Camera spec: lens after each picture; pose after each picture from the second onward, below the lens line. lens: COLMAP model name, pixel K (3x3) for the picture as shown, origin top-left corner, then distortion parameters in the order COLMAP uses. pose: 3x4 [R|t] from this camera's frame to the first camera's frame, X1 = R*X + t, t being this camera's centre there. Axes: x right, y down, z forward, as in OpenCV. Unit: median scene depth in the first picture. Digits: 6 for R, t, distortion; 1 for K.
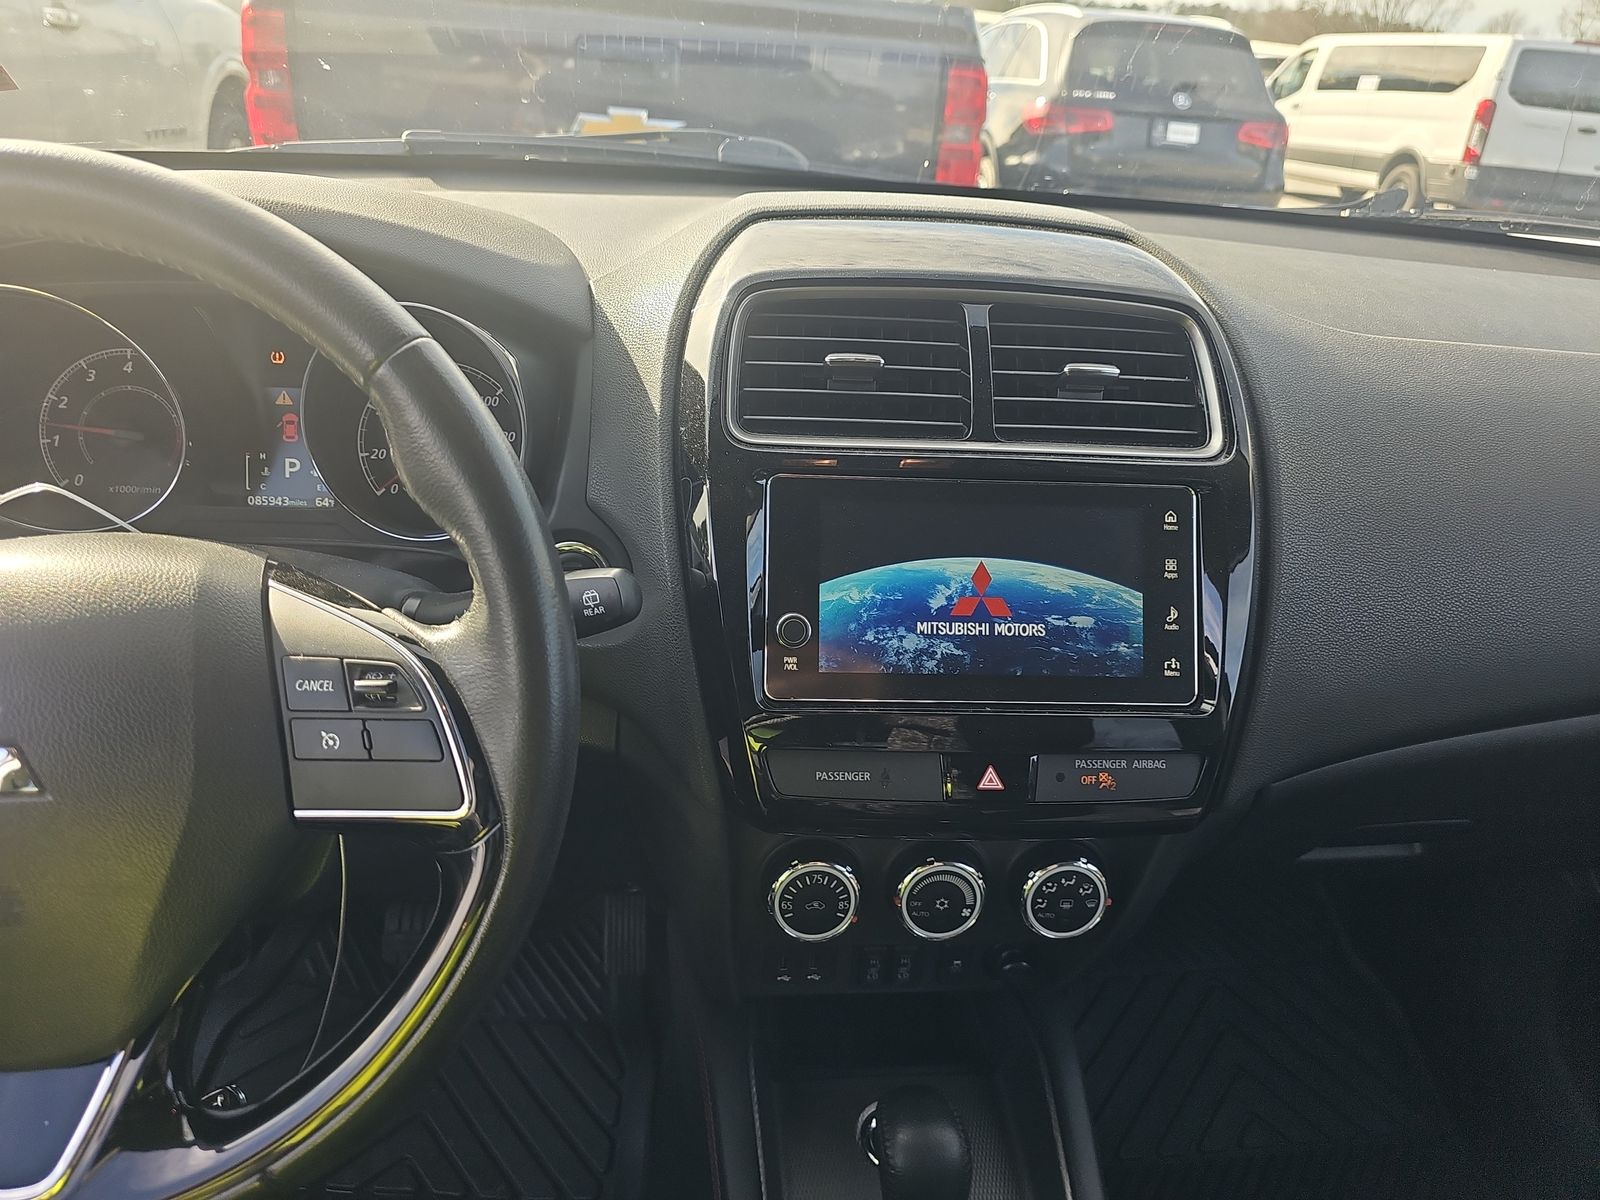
lens RADIAL K [[1003.2, 0, 791.3], [0, 1003.2, 594.0], [0, 0, 1]] dist [0.029758, -0.058722]
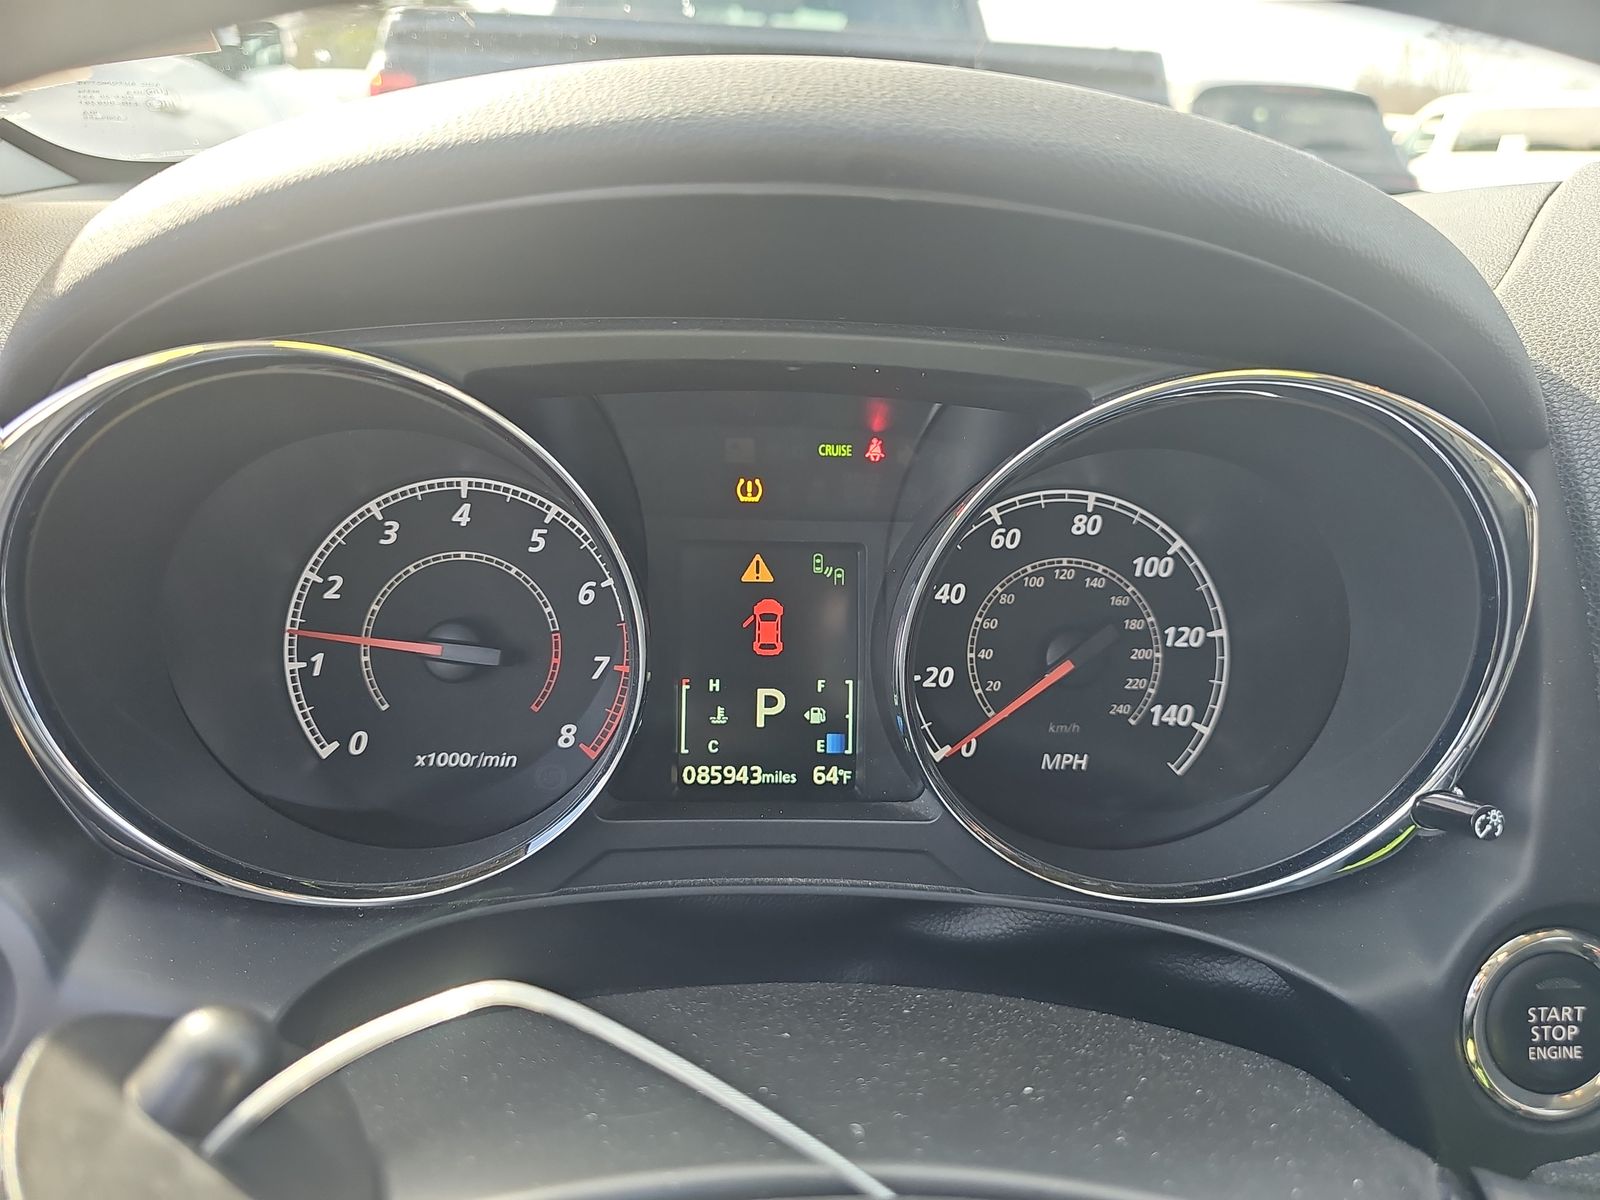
lens RADIAL K [[1003.2, 0, 791.3], [0, 1003.2, 594.0], [0, 0, 1]] dist [0.029758, -0.058722]
pose [[0.997808, -0.011582, -0.065158, -0.488194], [0.006409, 0.996850, -0.079044, -0.153285], [0.065868, 0.078454, 0.994739, 0.541419]]
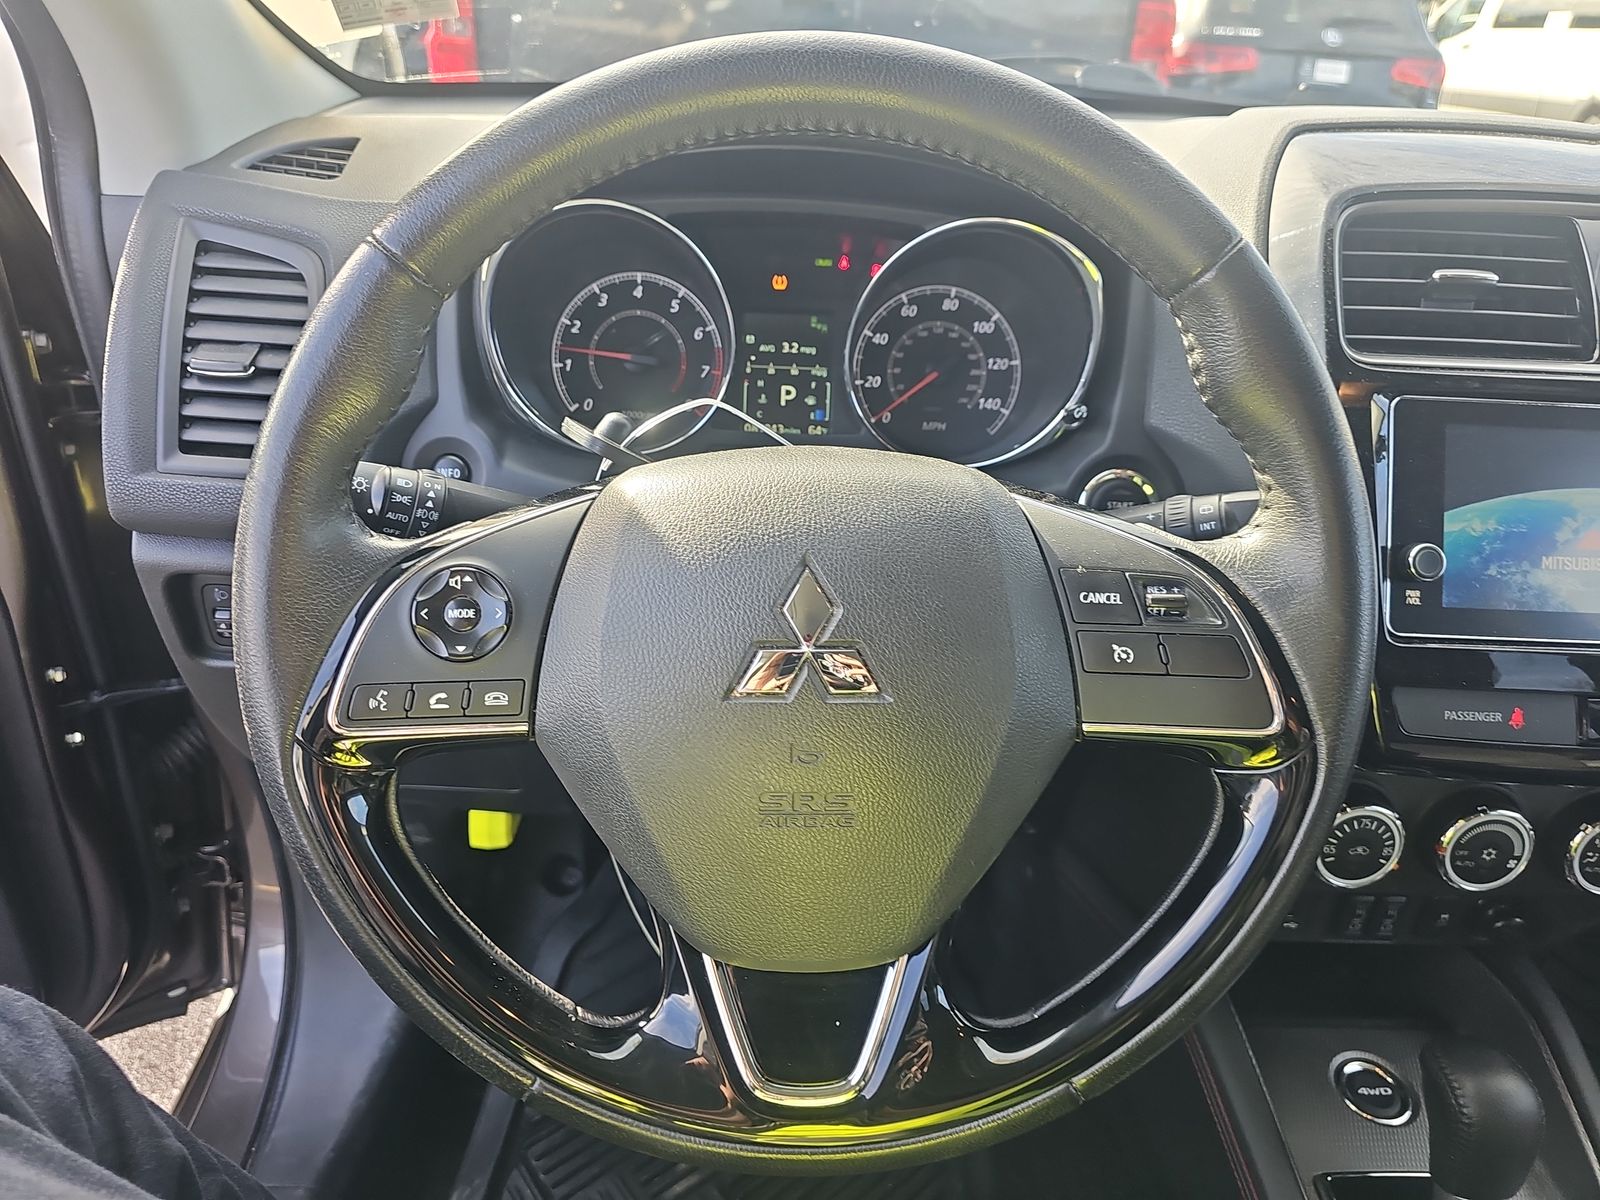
lens RADIAL K [[1003.2, 0, 791.3], [0, 1003.2, 594.0], [0, 0, 1]] dist [0.029758, -0.058722]
pose [[0.995688, 0.022636, -0.089957, -0.429951], [-0.018905, 0.998934, 0.042117, 0.032309], [0.090815, -0.040234, 0.995055, -0.001202]]
